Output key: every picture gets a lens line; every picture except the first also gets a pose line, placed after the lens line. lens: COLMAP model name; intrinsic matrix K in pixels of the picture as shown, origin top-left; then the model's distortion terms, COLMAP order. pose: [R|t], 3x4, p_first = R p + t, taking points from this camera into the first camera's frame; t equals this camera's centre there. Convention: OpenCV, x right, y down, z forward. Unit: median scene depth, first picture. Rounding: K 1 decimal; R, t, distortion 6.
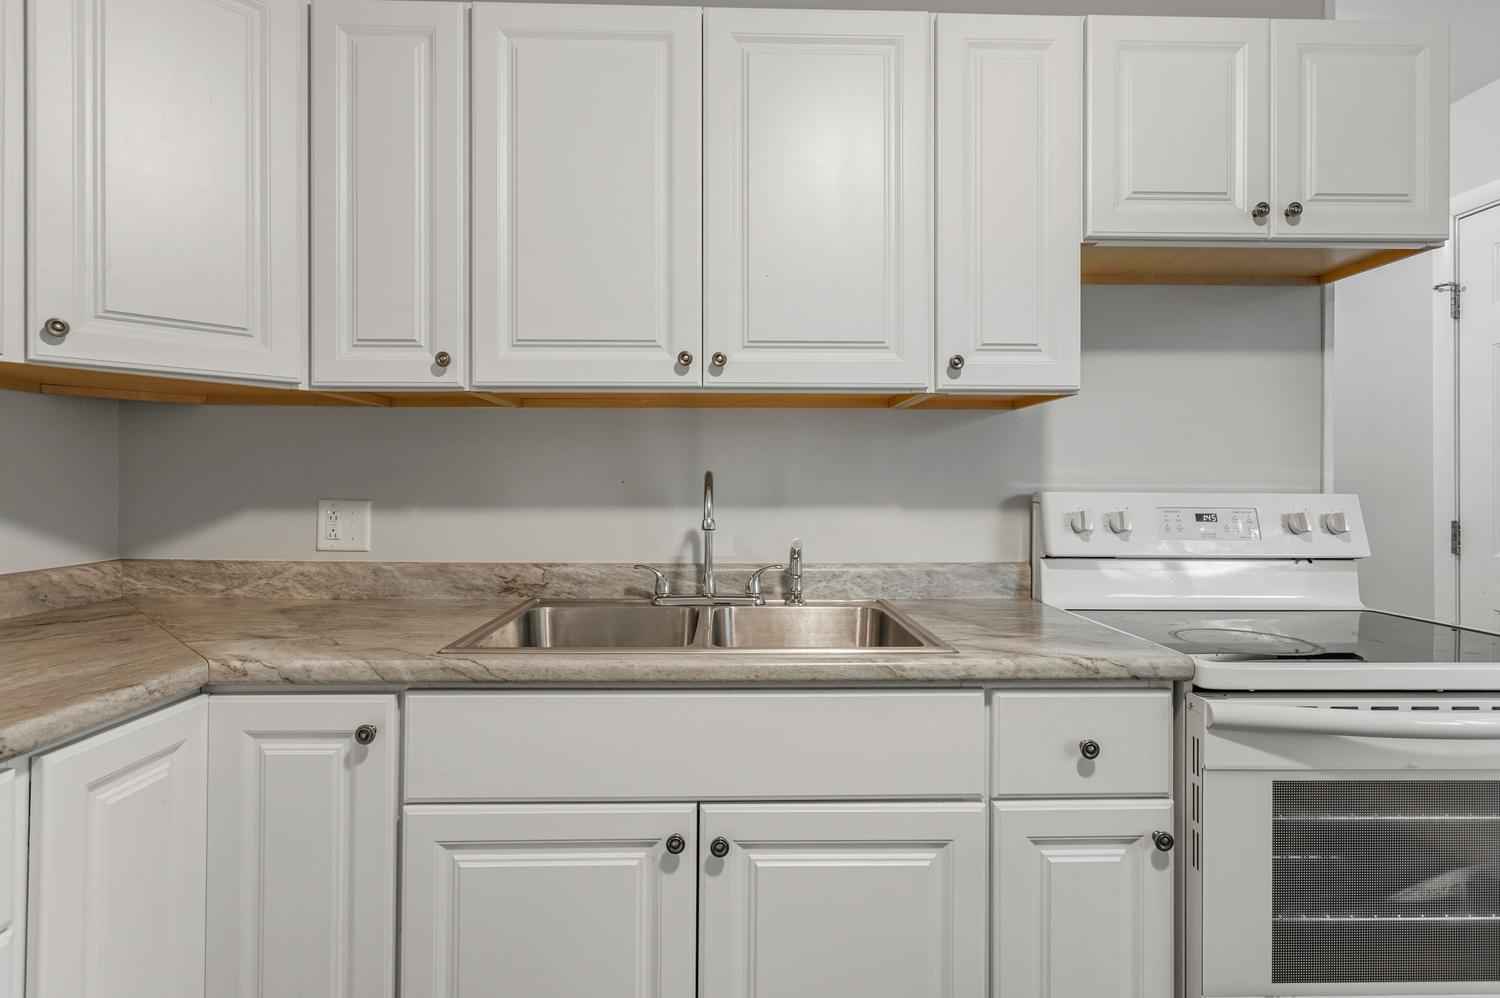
lens RADIAL K [[739.6, 0, 748.4], [0, 739.6, 483.9], [0, 0, 1]] dist [0.000649, 0.000698]
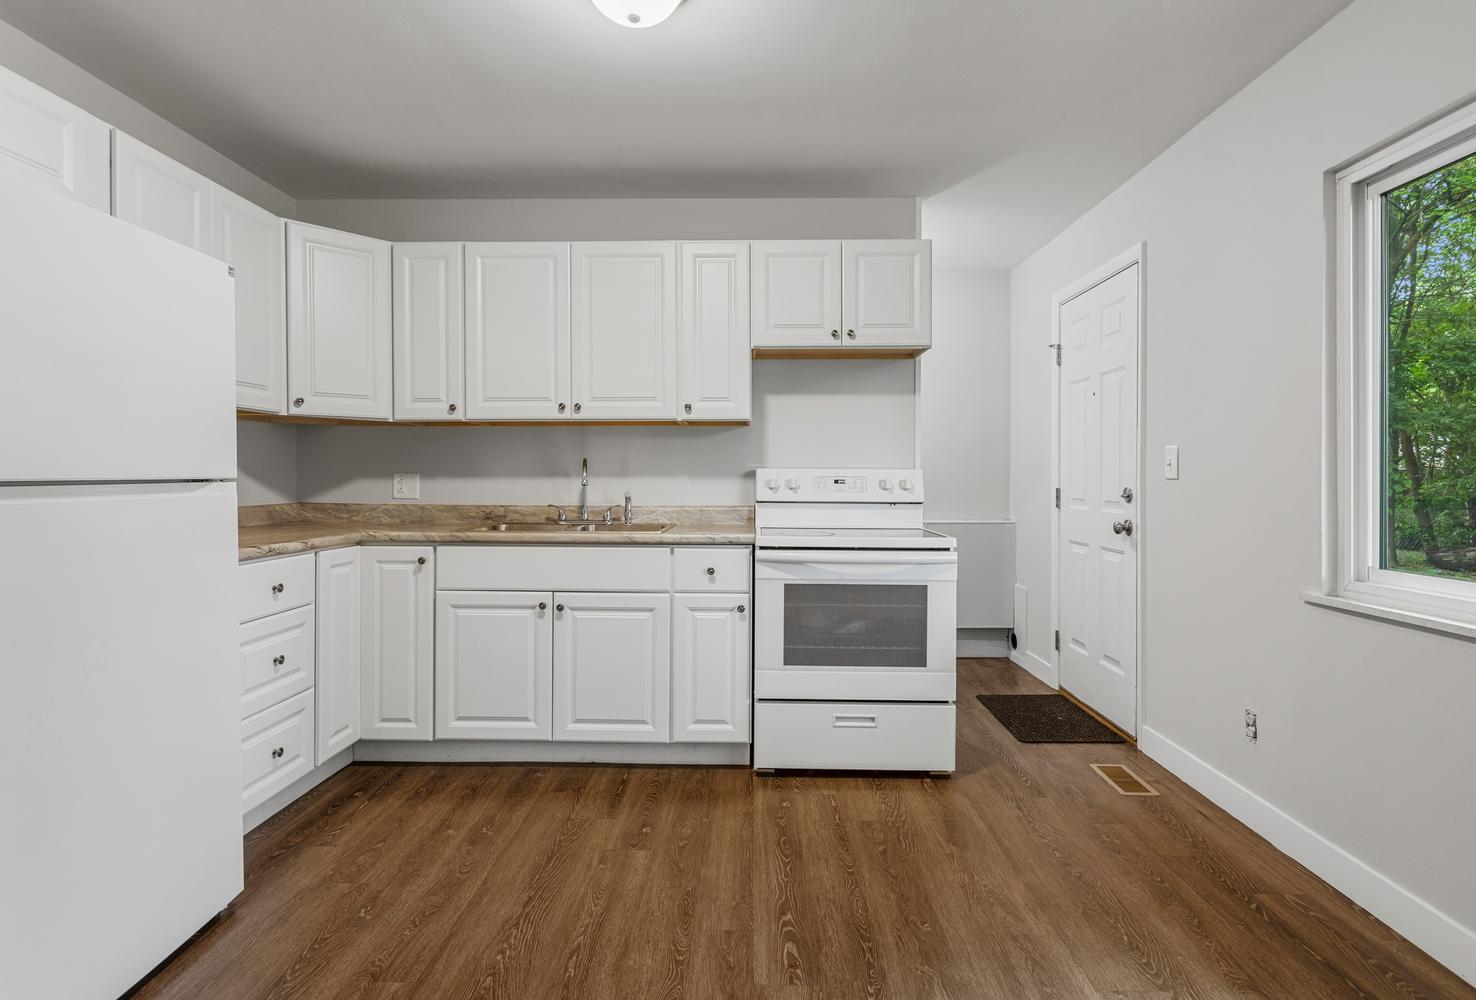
lens RADIAL K [[746.1, 0, 741.5], [0, 746.1, 484.4], [0, 0, 1]] dist [0.001618, -0.001549]
pose [[0.998946, -0.000336, -0.045910, 0.507552], [0.000968, 0.999905, 0.013729, 0.028780], [0.045901, -0.013759, 0.998851, -1.095813]]
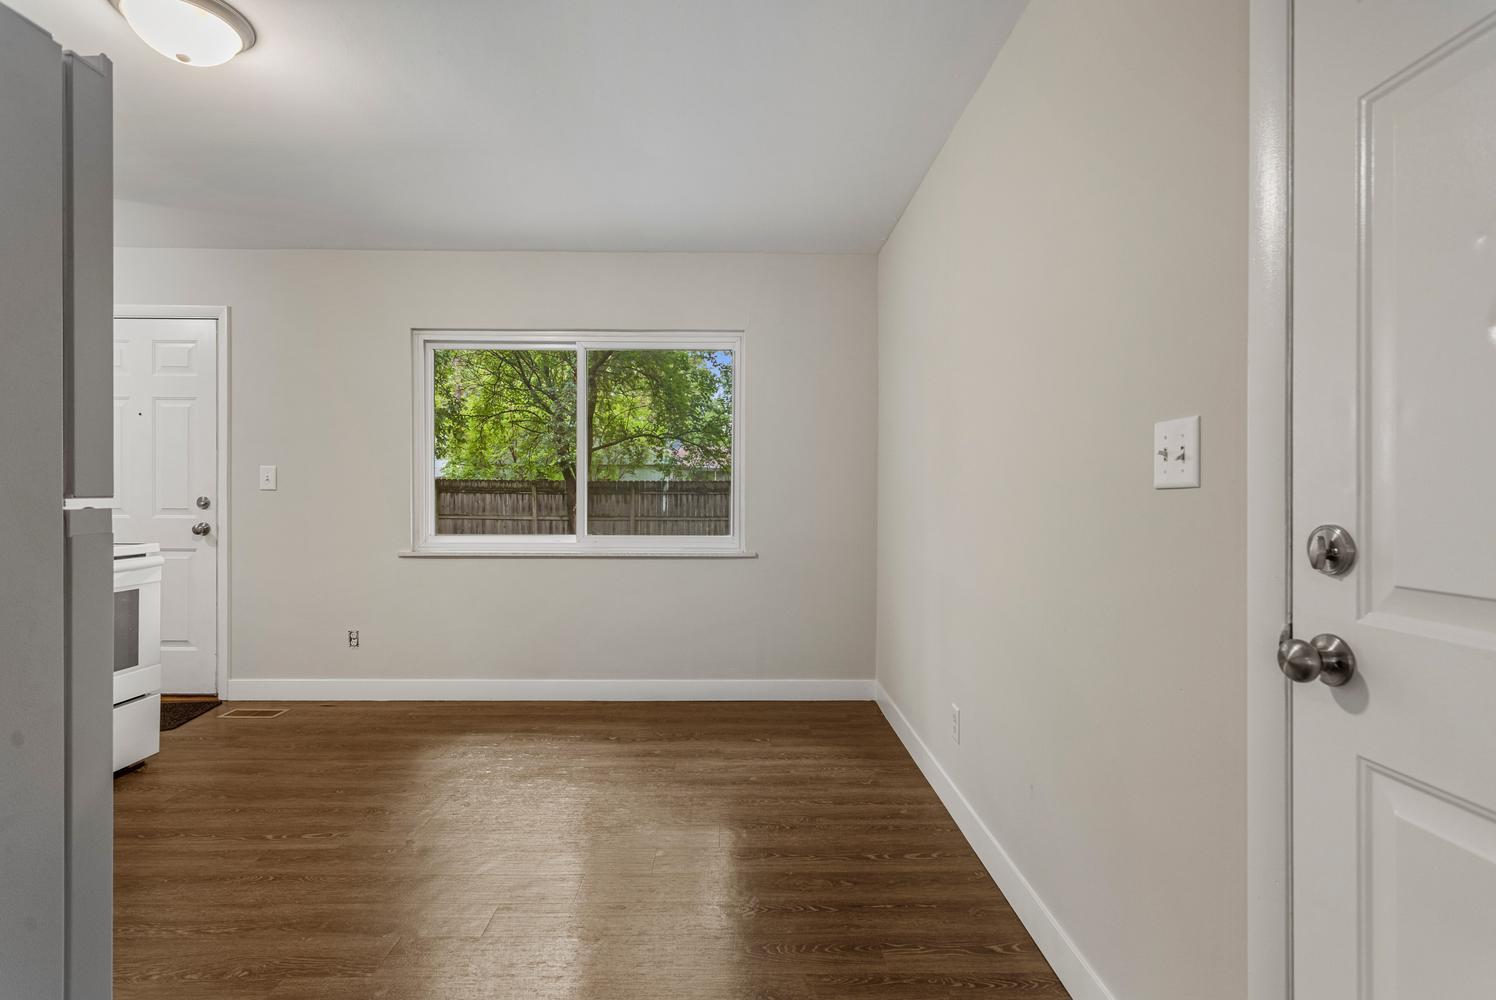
lens RADIAL K [[725.1, 0, 750.9], [0, 725.1, 491.4], [0, 0, 1]] dist [0.002441, 0.000544]
pose [[0.010065, -0.006101, 0.999931, -1.021663], [-0.006314, 0.999961, 0.006165, 0.021027], [-0.999929, -0.006375, 0.010026, -0.885354]]
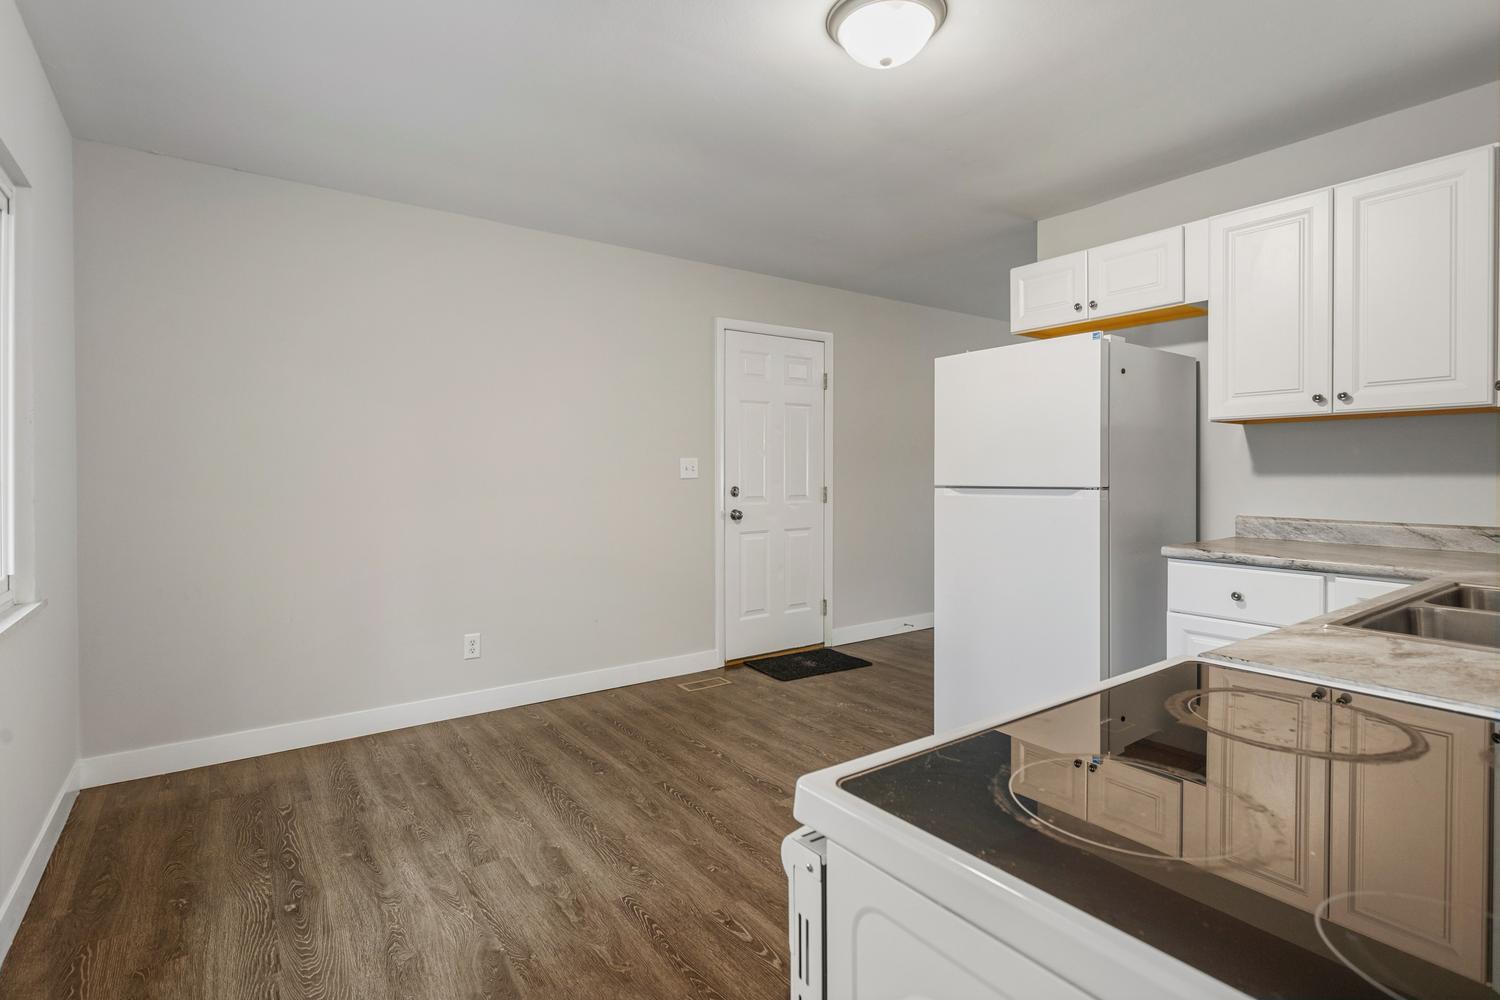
lens RADIAL K [[733.6, 0, 742.6], [0, 733.6, 476.3], [0, 0, 1]] dist [0.001377, 0.000252]
pose [[-0.829108, 0.000561, -0.559087, 1.221626], [0.000139, 1.000000, 0.000797, 0.007935], [0.559088, 0.000583, -0.829108, 1.095569]]
